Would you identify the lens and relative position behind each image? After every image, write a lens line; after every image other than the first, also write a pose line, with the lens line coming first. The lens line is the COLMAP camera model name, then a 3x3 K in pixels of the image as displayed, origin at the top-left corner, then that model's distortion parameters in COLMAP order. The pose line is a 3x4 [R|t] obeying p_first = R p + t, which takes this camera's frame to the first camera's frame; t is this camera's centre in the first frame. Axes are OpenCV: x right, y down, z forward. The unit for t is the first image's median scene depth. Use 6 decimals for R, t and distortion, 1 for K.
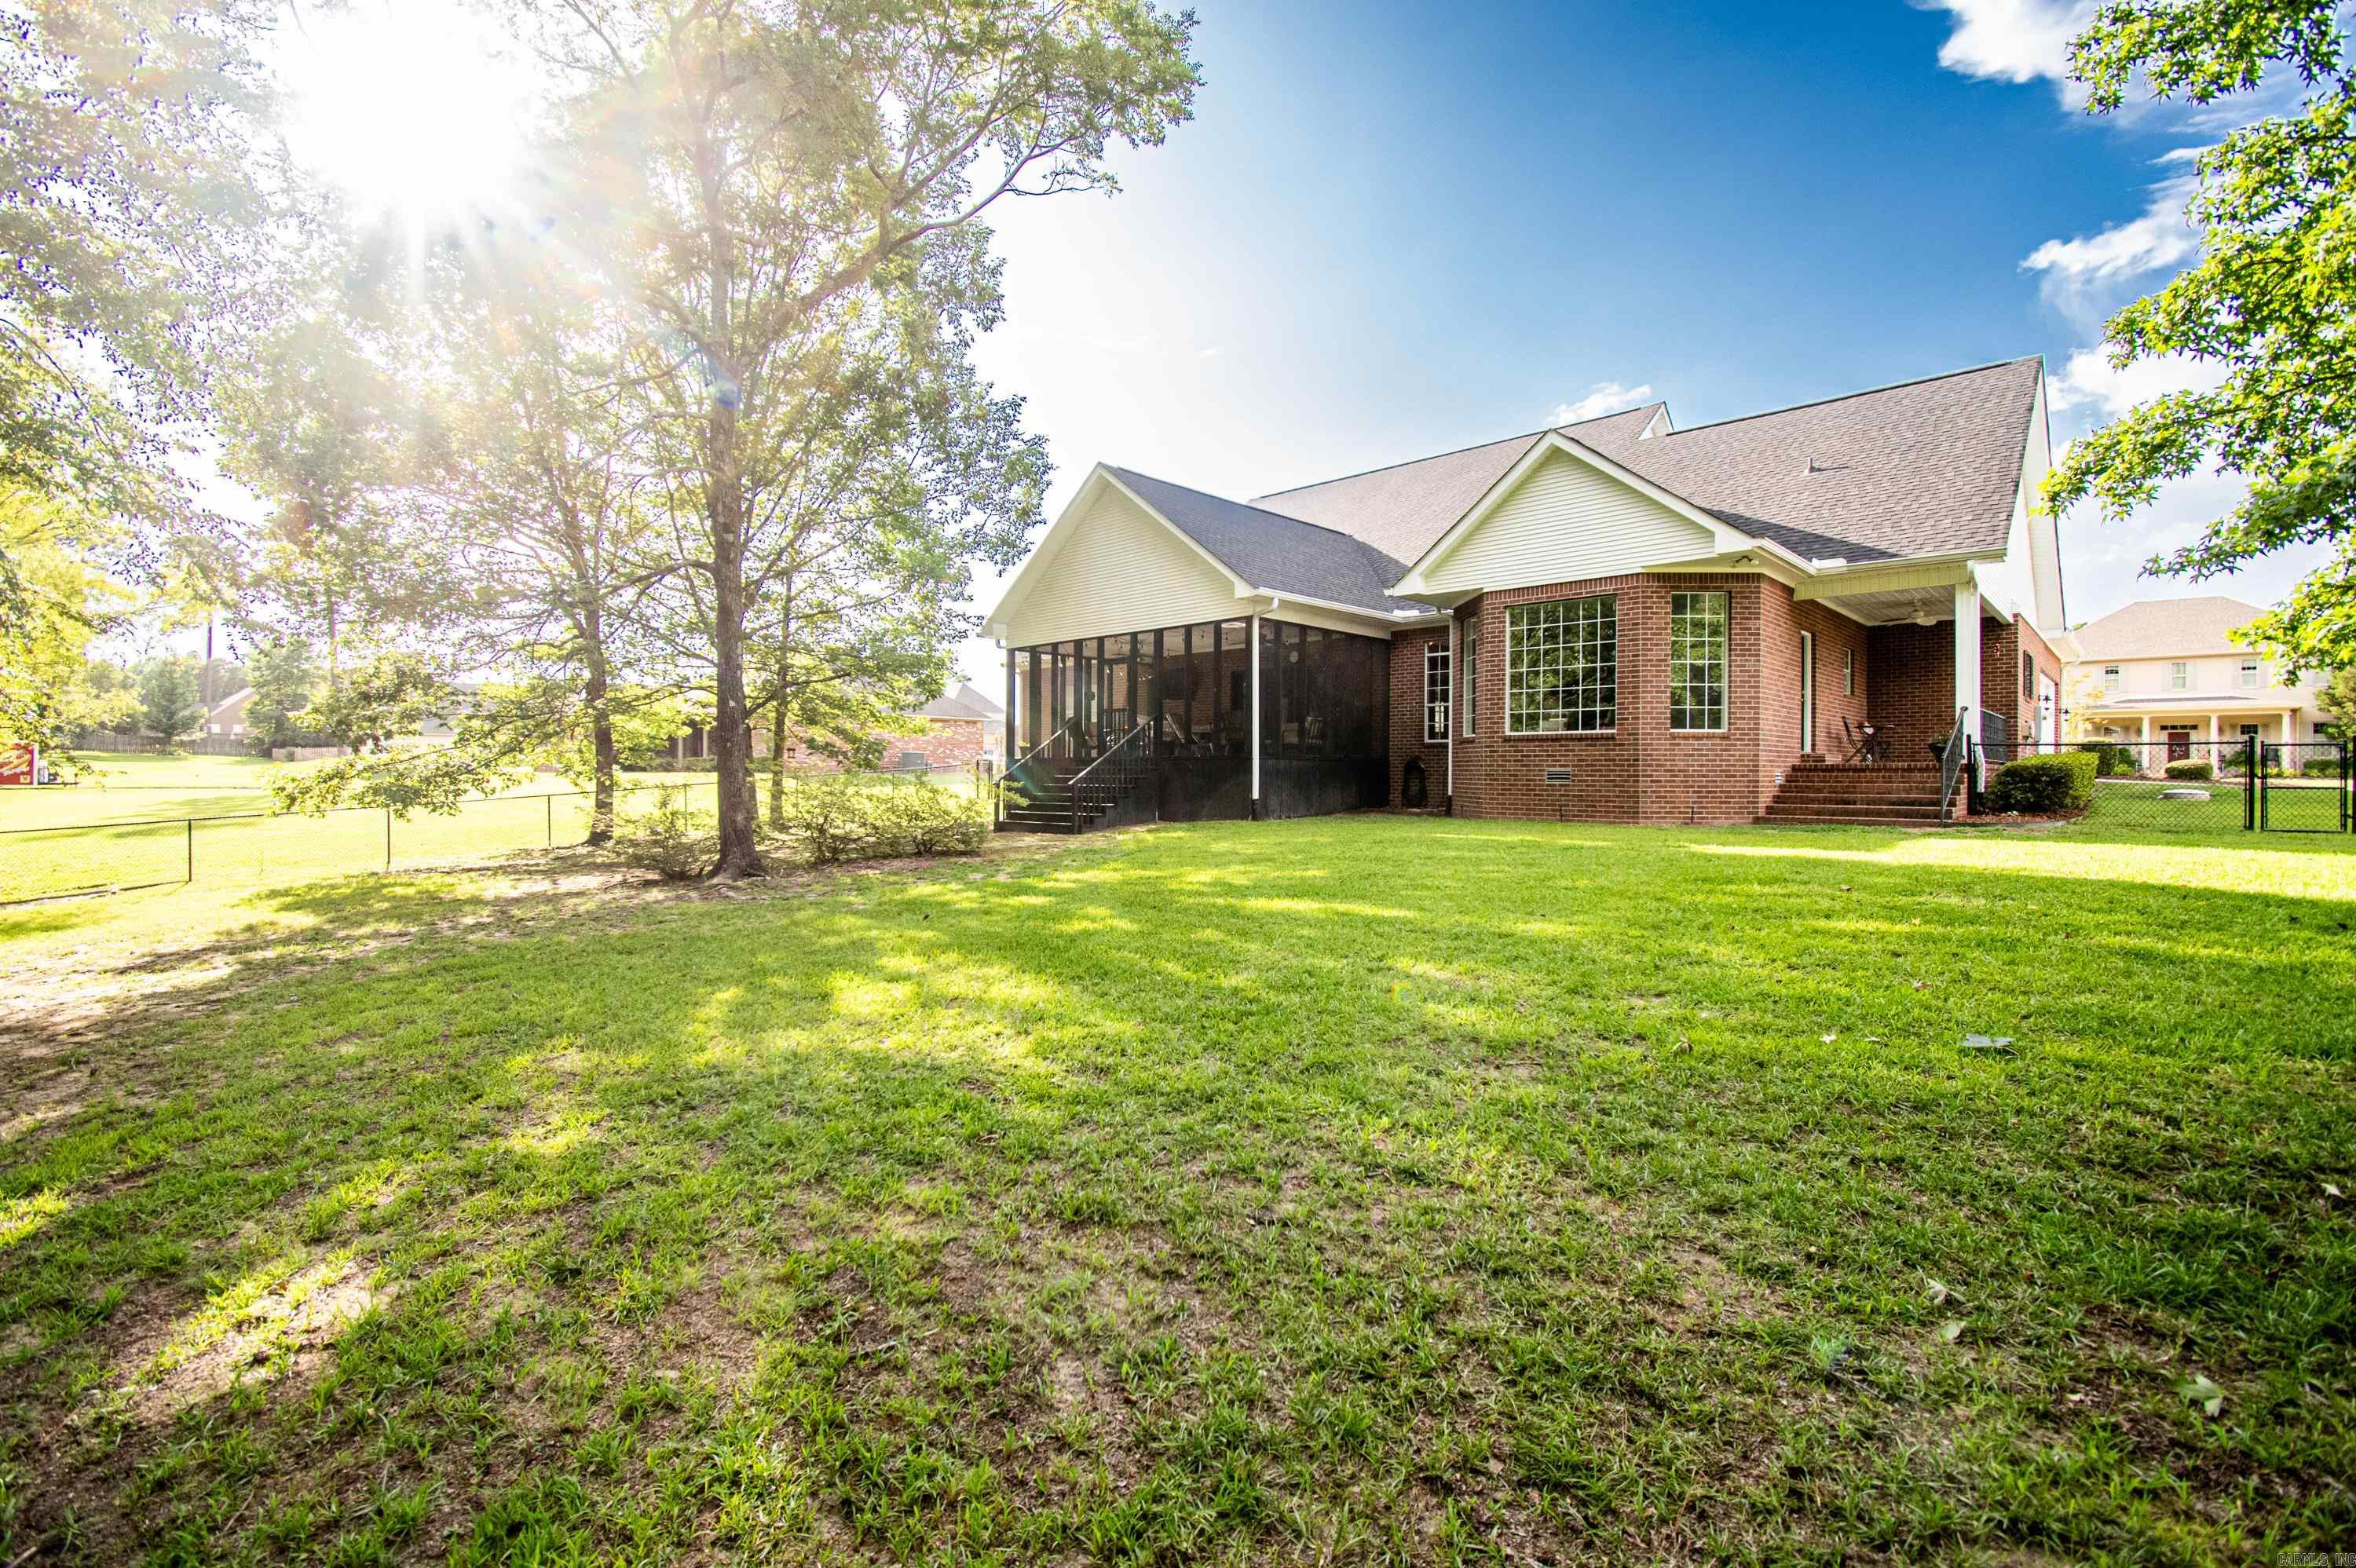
lens RADIAL K [[1050.0, 0, 1161.9], [0, 1050.0, 777.4], [0, 0, 1]] dist [-0.001945, -0.012500]
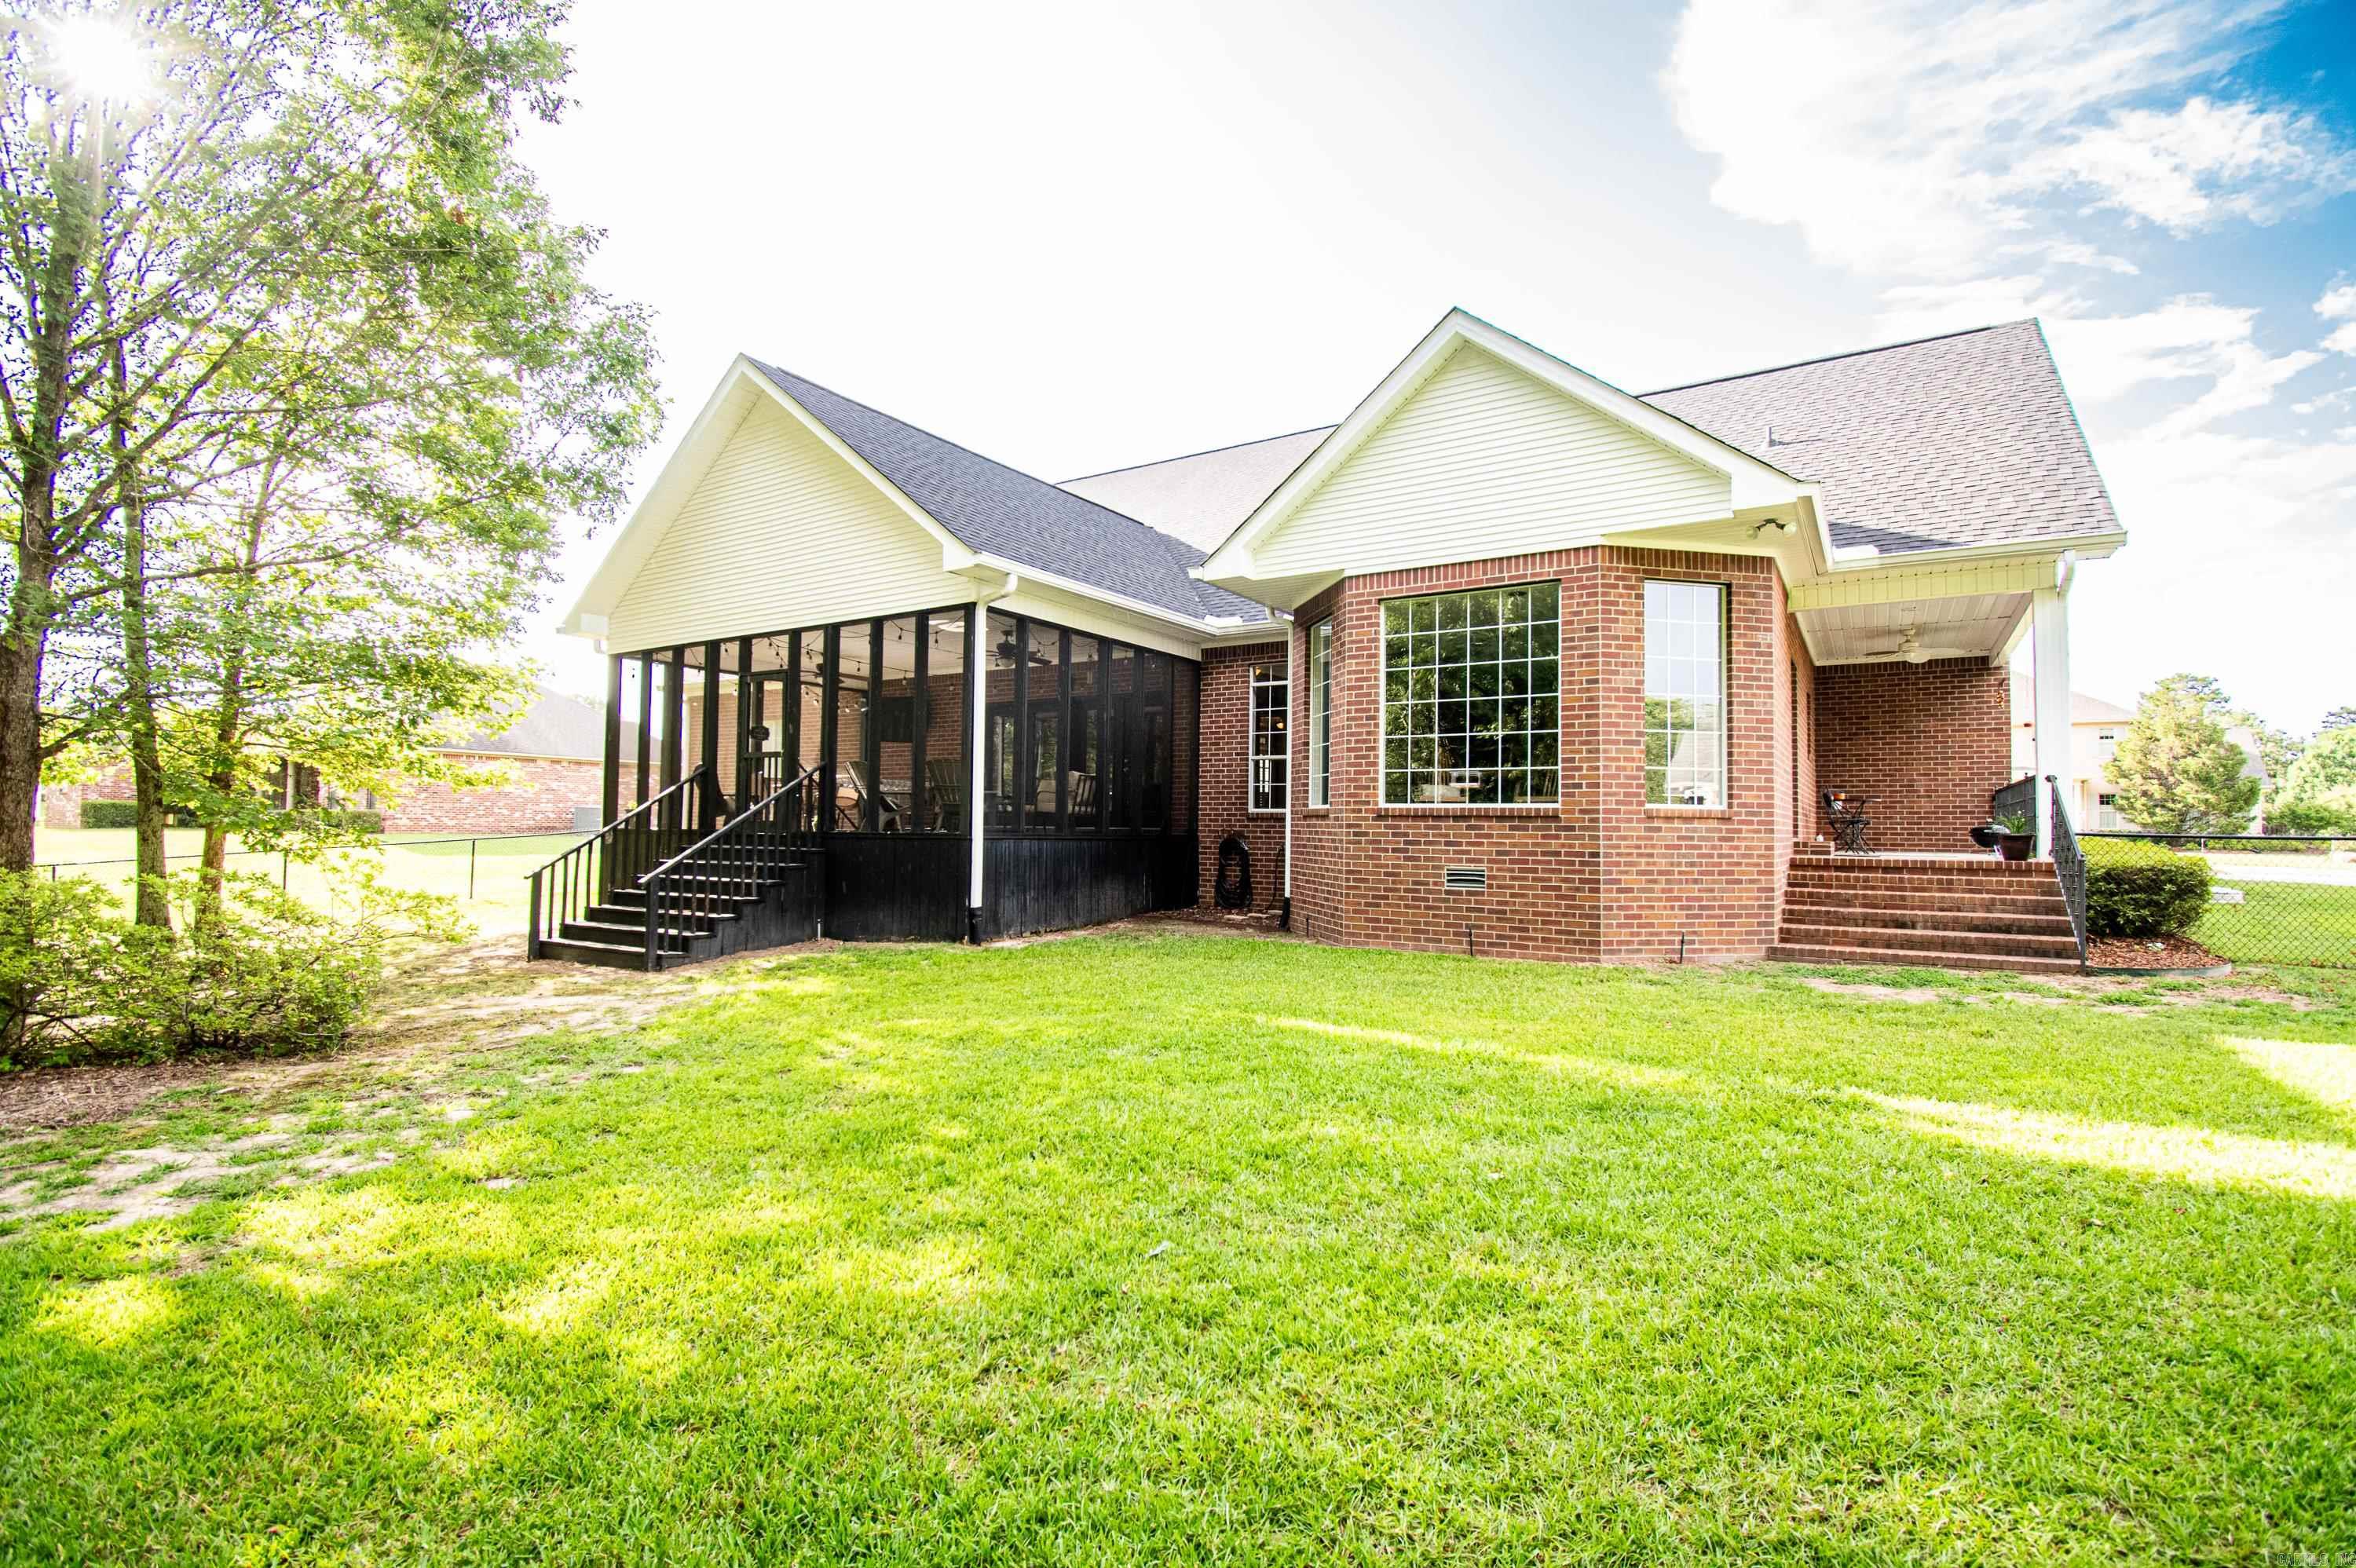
lens RADIAL K [[1050.0, 0, 1184.1], [0, 1050.0, 772.9], [0, 0, 1]] dist [-0.001945, -0.012500]
pose [[0.982288, 0.019095, 0.186399, 0.090510], [-0.008984, 0.998449, -0.054940, -0.023415], [-0.187159, 0.052293, 0.980937, 0.376790]]
